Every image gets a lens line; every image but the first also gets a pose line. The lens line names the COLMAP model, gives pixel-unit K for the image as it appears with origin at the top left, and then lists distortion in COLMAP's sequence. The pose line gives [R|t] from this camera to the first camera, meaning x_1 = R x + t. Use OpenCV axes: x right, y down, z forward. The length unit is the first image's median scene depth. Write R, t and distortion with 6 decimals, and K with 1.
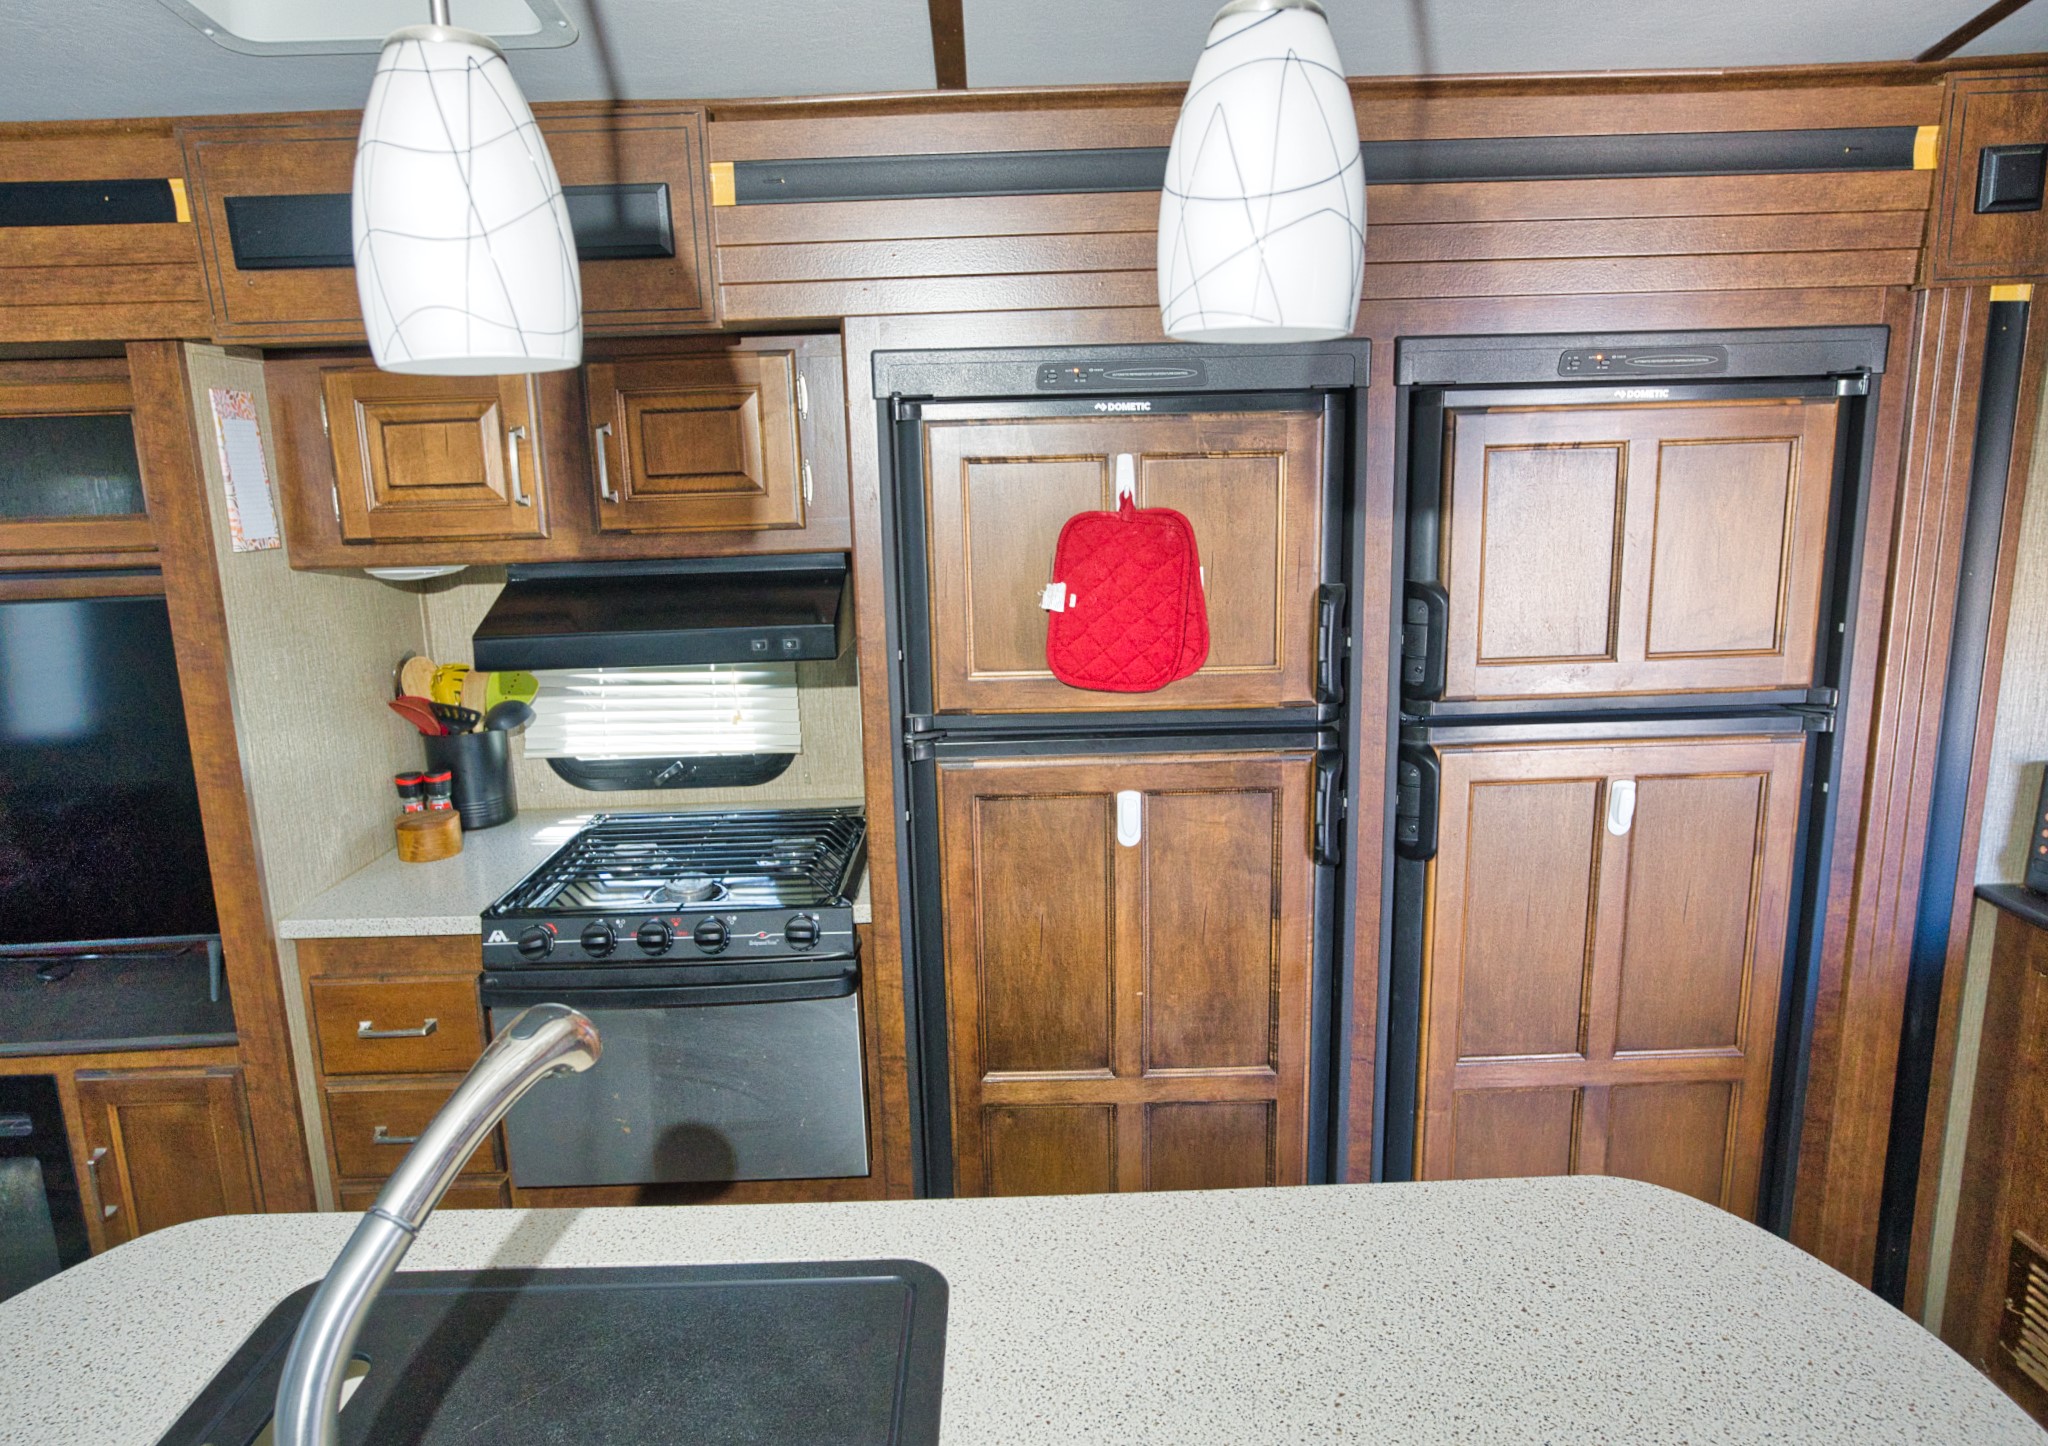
lens RADIAL K [[1274.7, 0, 987.1], [0, 1274.7, 725.4], [0, 0, 1]] dist [-0.034143, 0.023320]
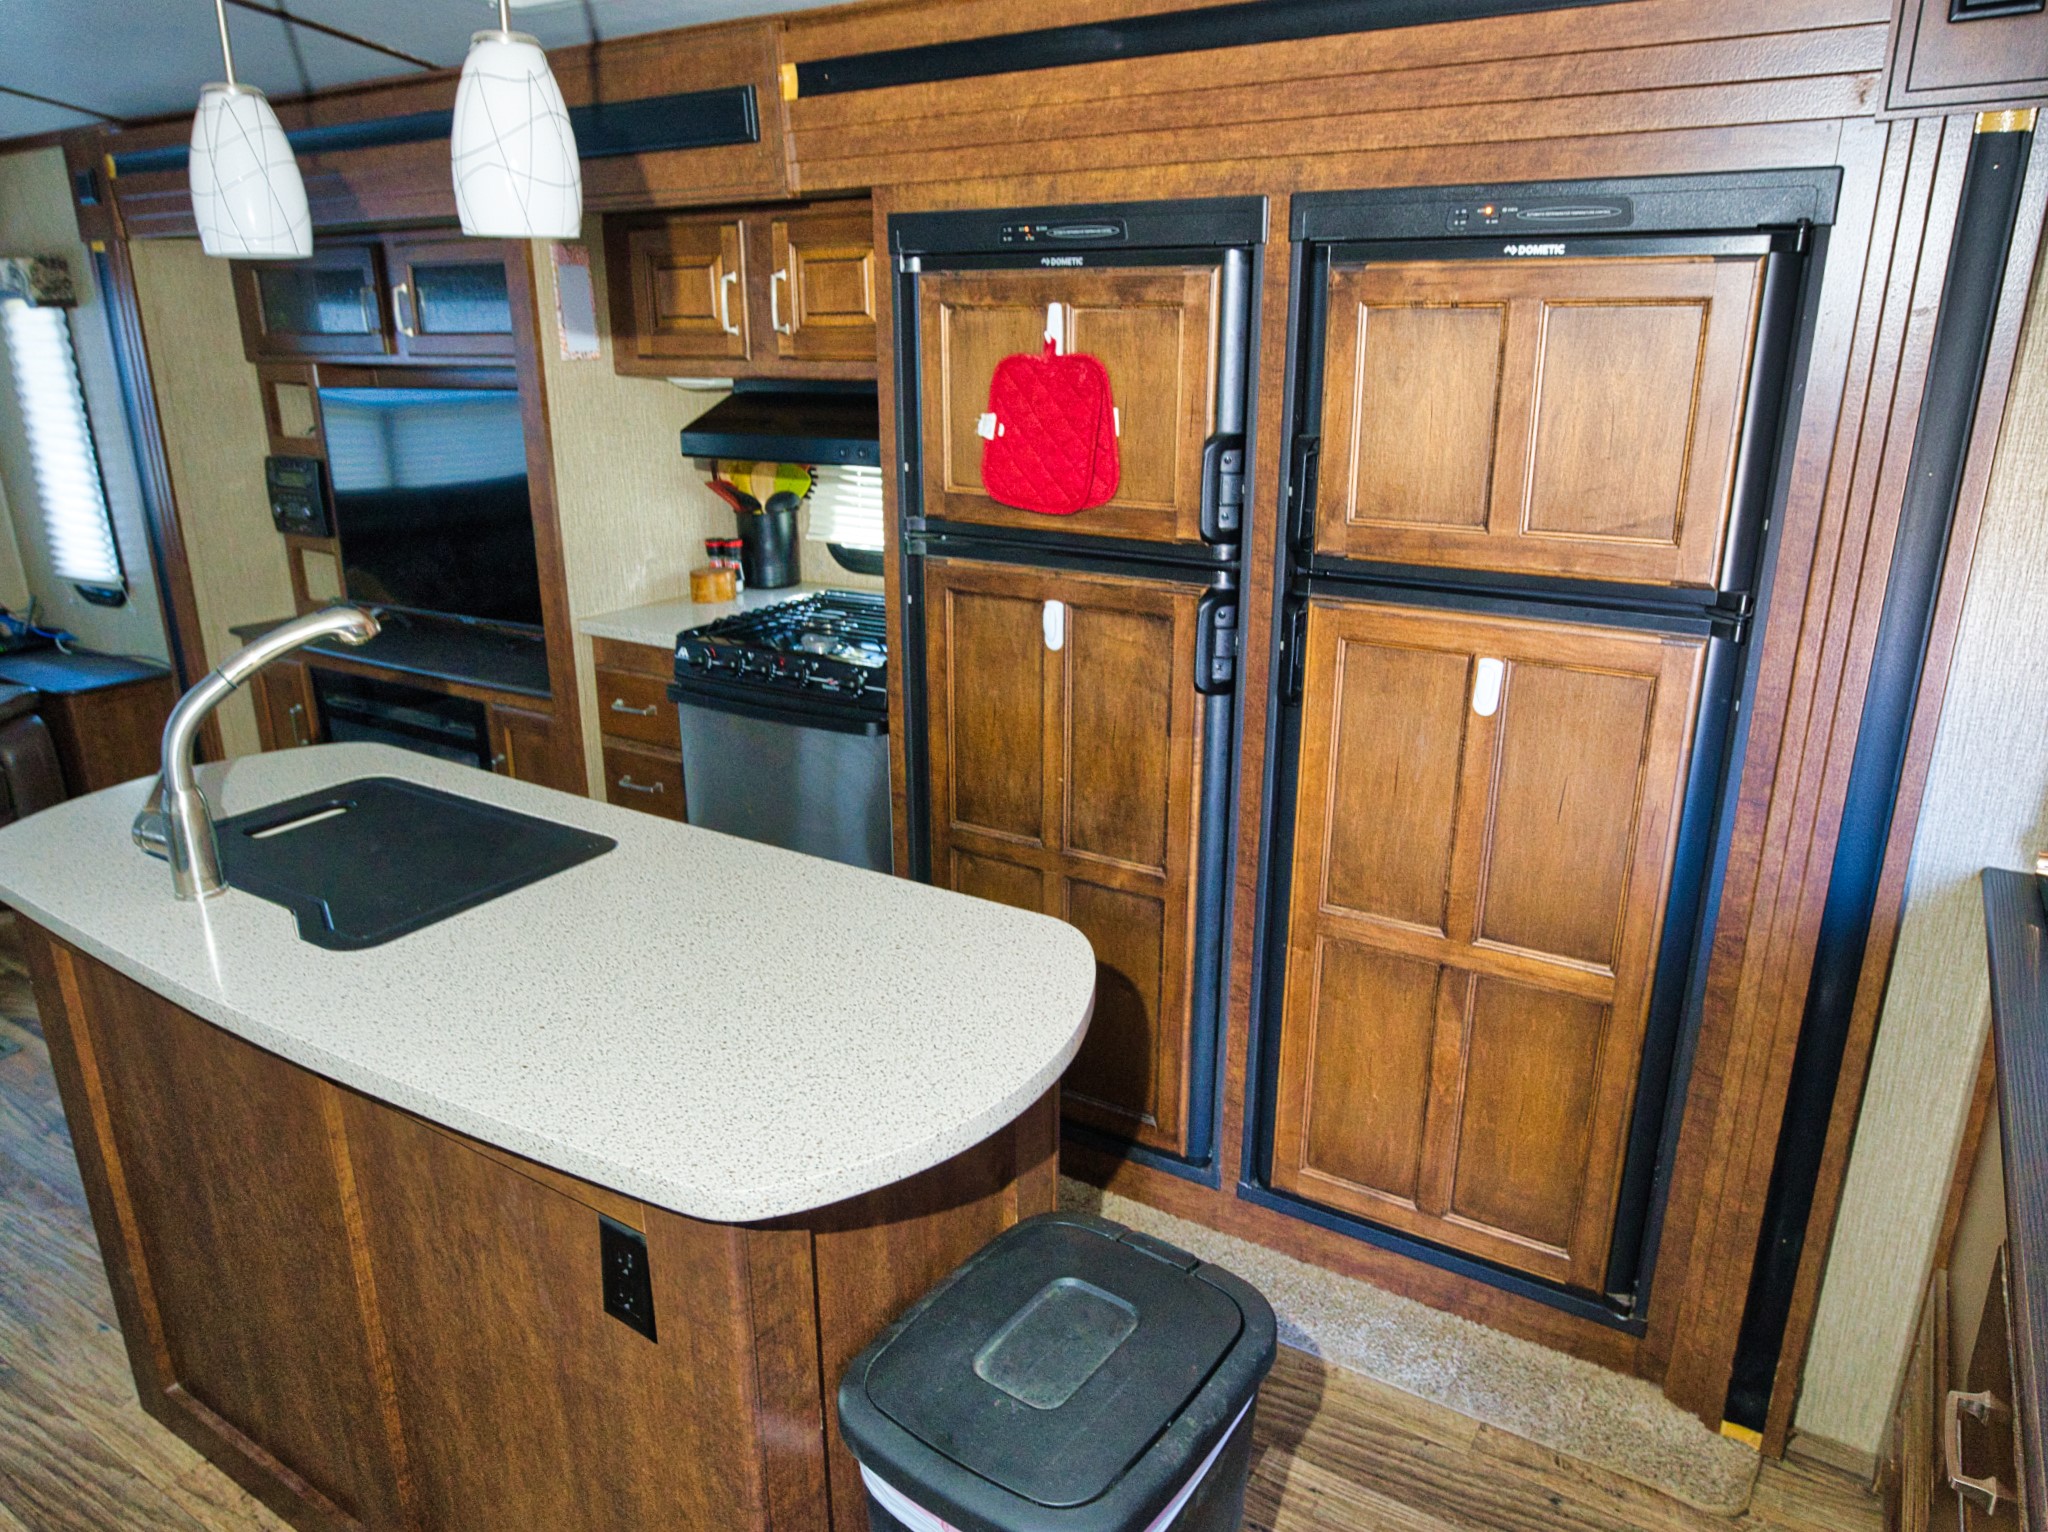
lens RADIAL K [[1360.6, 0, 1029.5], [0, 1360.6, 763.7], [0, 0, 1]] dist [-0.020456, 0.002369]
pose [[0.843397, 0.191948, -0.501834, 0.743185], [-0.132153, 0.979425, 0.152522, 0.009820], [0.520785, -0.062318, 0.851410, -0.080821]]
